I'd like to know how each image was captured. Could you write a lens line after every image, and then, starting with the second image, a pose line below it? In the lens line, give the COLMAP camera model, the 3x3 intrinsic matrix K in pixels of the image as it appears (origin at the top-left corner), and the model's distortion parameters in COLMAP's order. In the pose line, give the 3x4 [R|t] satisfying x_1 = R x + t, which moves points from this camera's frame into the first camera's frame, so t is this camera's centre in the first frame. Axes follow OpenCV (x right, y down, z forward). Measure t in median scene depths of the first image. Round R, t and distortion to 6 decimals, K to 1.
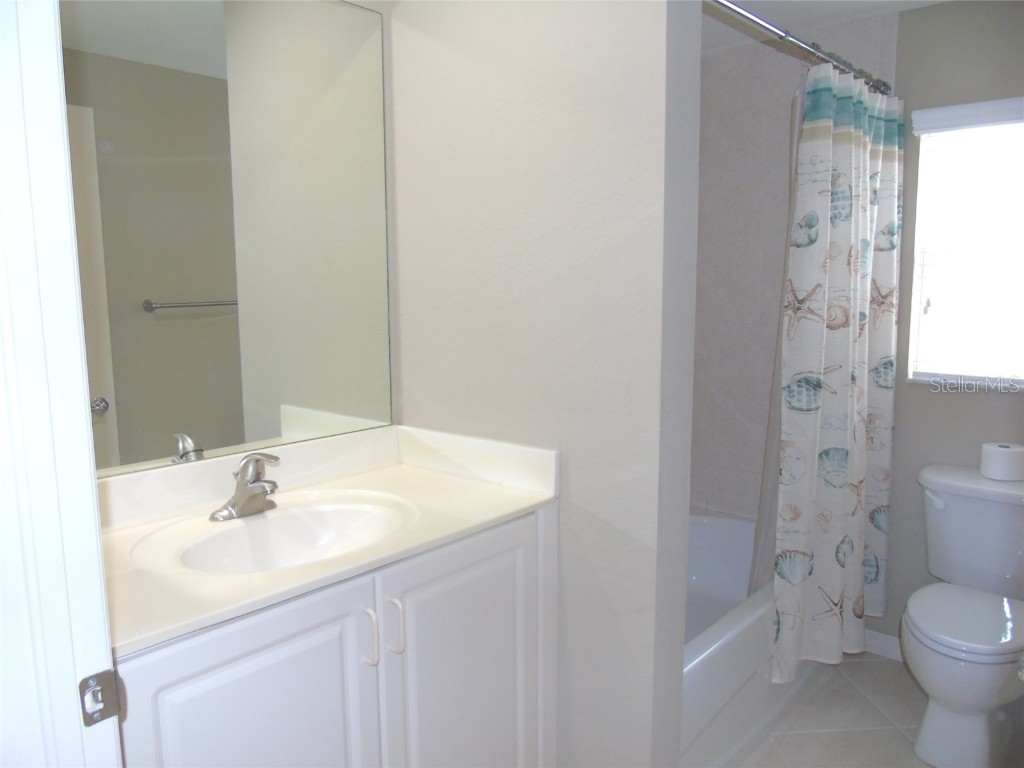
lens RADIAL K [[756.7, 0, 514.6], [0, 756.7, 375.5], [0, 0, 1]] dist [-0.045185, 0.030995]
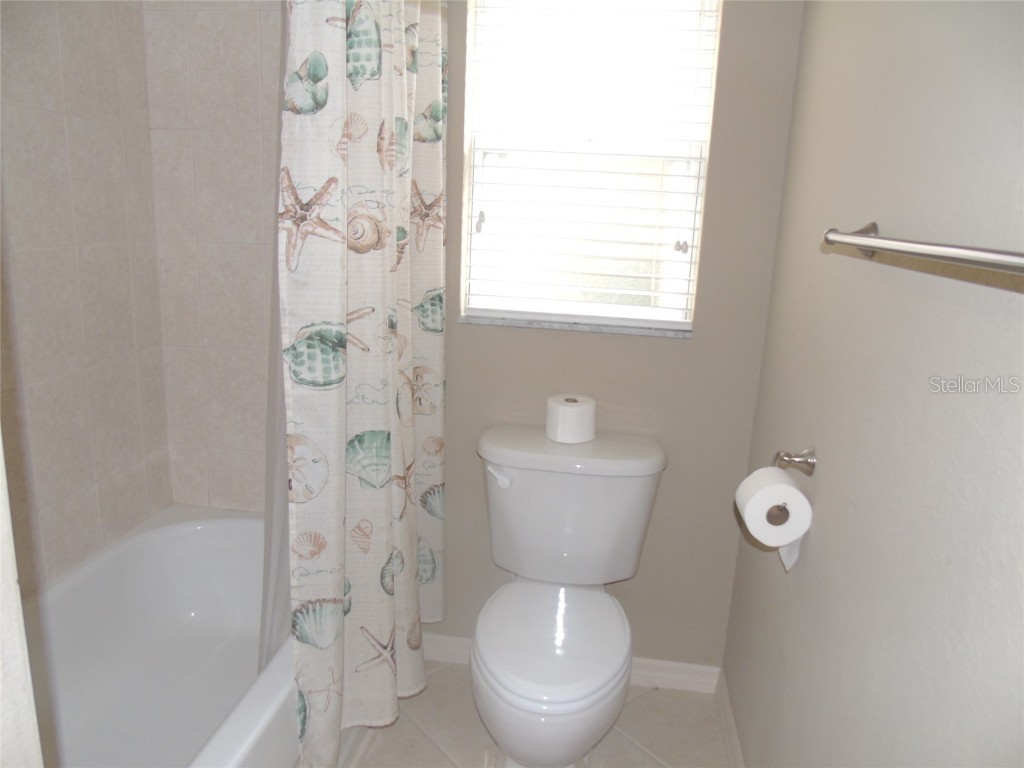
lens RADIAL K [[756.7, 0, 521.6], [0, 756.7, 385.5], [0, 0, 1]] dist [-0.045185, 0.030995]
pose [[0.832436, -0.087580, 0.547156, 0.177771], [0.020399, 0.991605, 0.127686, -0.028621], [-0.553746, -0.095129, 0.827234, 0.382120]]
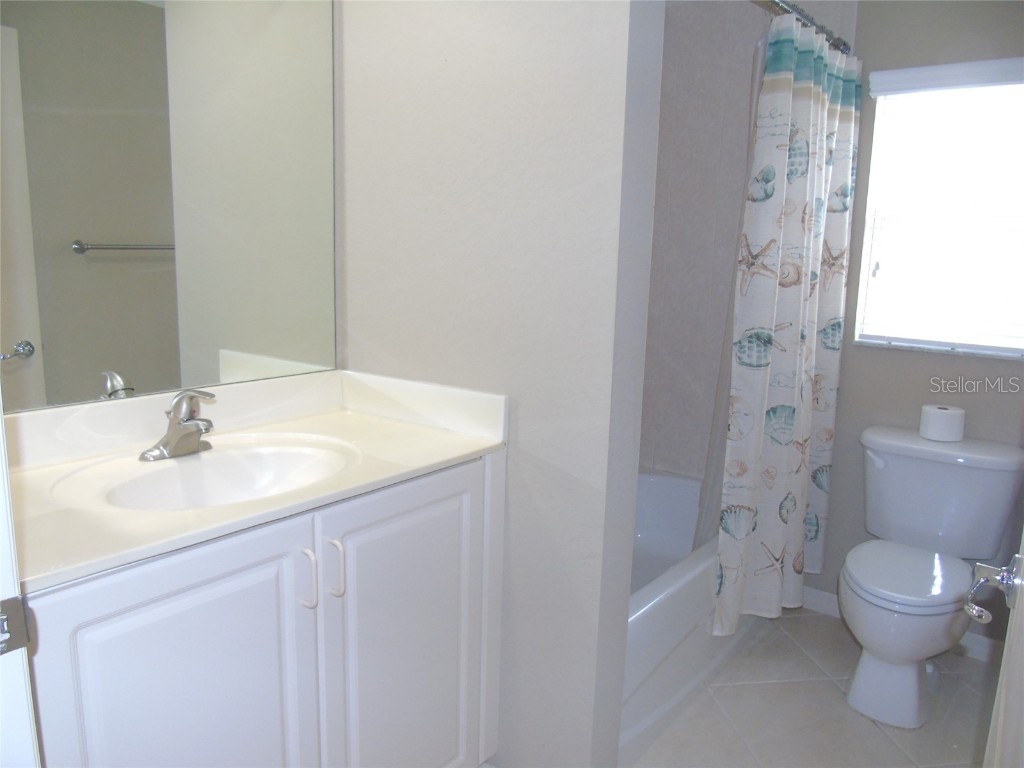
lens RADIAL K [[756.7, 0, 514.1], [0, 756.7, 378.3], [0, 0, 1]] dist [-0.045185, 0.030995]
pose [[0.997493, 0.021283, 0.067489, -0.000516], [-0.024242, 0.998767, 0.043324, 0.026110], [-0.066483, -0.044852, 0.996779, 0.021935]]
